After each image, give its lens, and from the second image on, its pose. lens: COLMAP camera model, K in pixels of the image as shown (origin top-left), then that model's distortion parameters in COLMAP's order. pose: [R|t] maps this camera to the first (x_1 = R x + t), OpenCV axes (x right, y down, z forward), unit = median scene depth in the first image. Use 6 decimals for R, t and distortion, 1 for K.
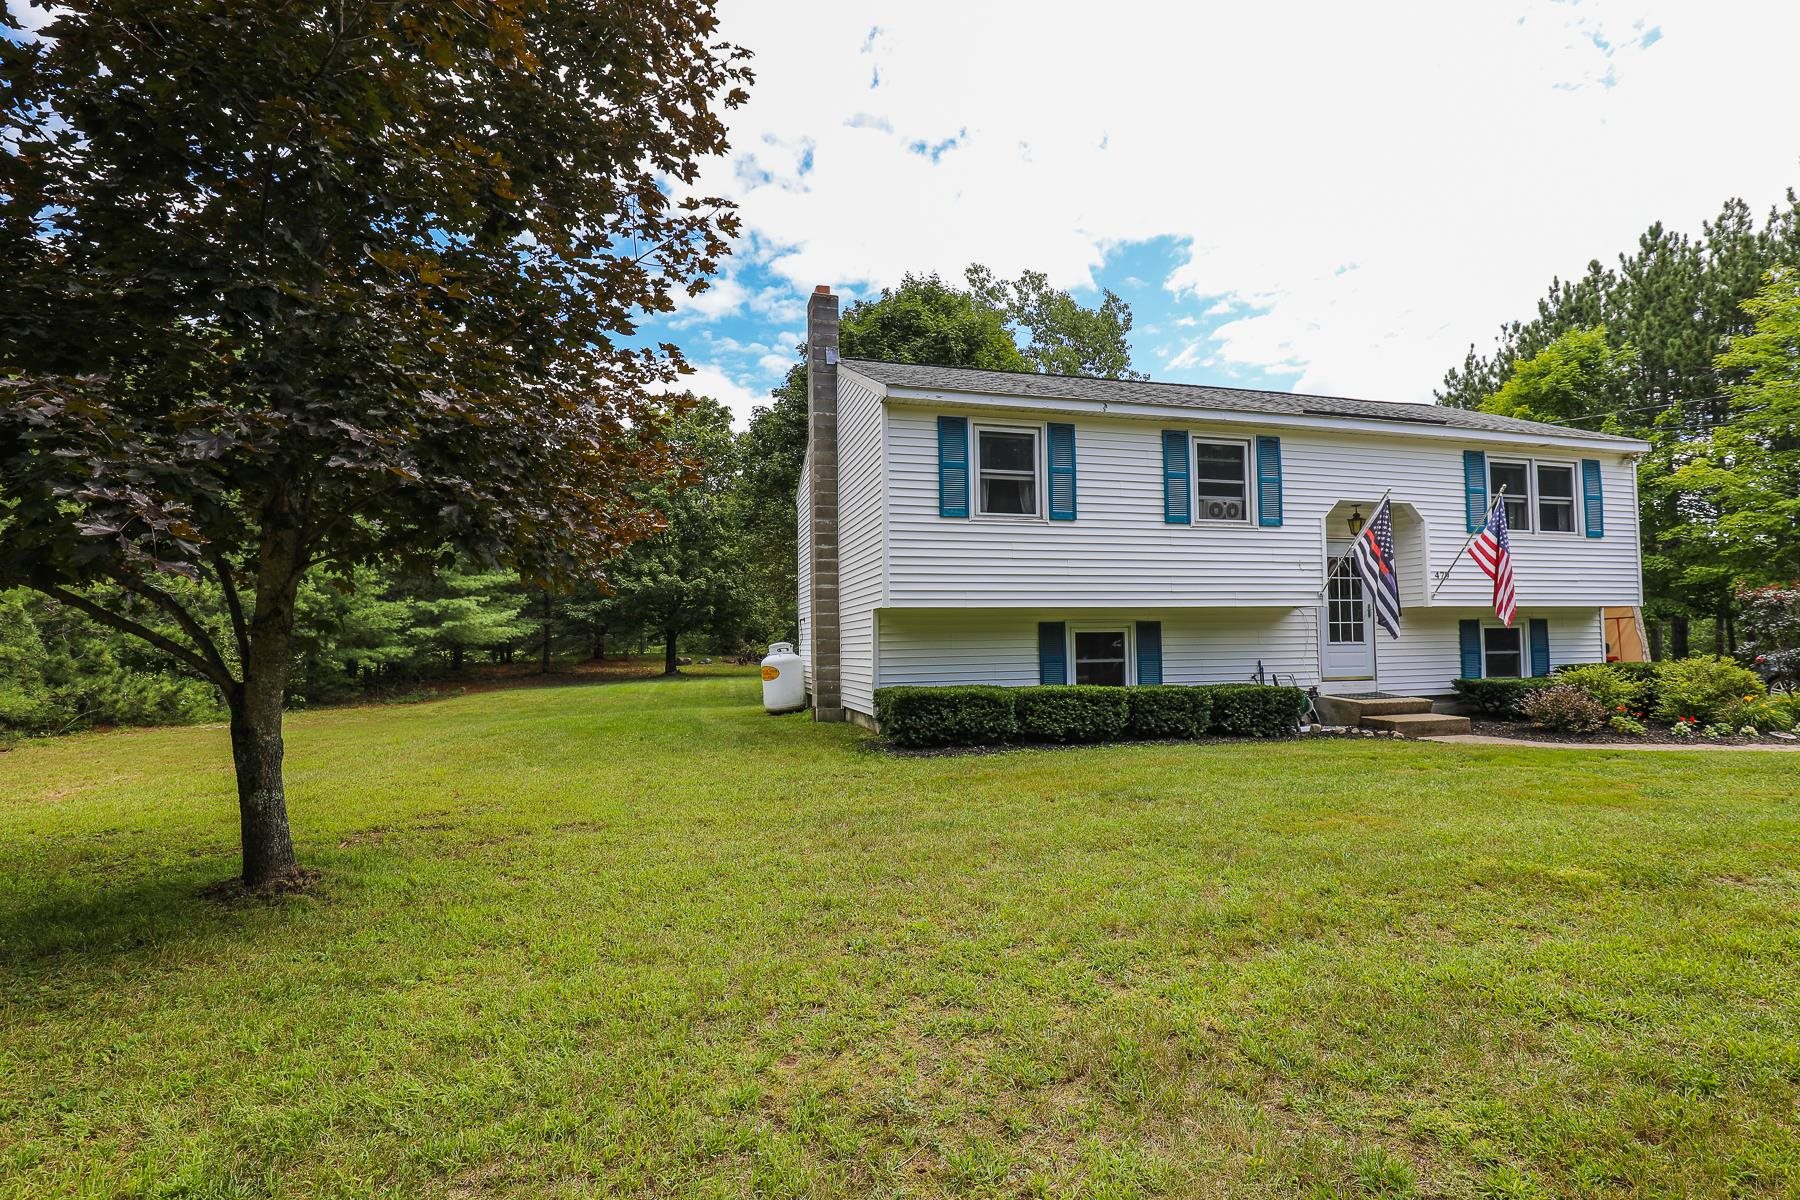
lens RADIAL K [[827.2, 0, 880.5], [0, 827.2, 603.2], [0, 0, 1]] dist [-0.035377, 0.006301]
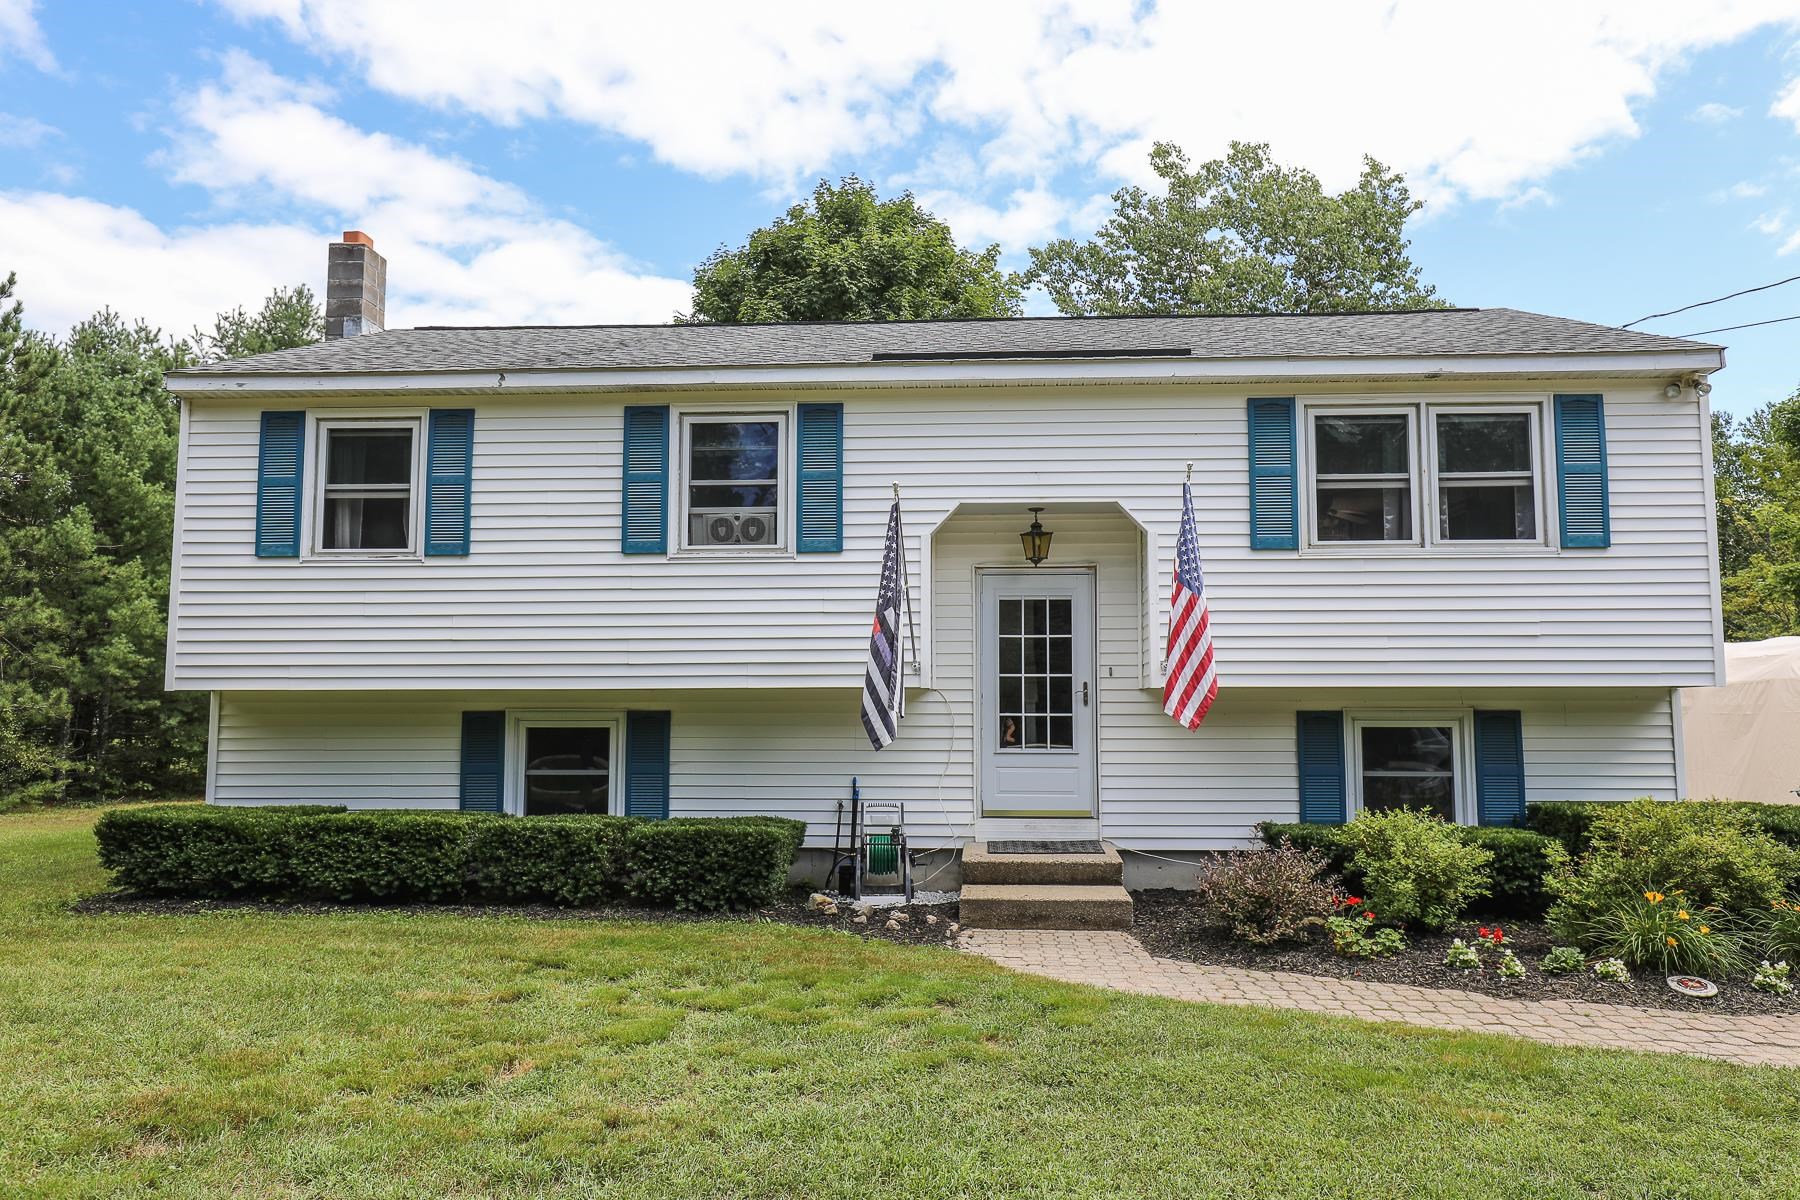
lens RADIAL K [[1231.1, 0, 895.3], [0, 1231.1, 599.5], [0, 0, 1]] dist [0.006235, -0.000996]
pose [[0.955198, -0.018849, -0.295367, 0.788386], [0.003780, 0.998665, -0.051508, -0.013722], [0.295943, 0.048084, 0.953994, 0.166033]]
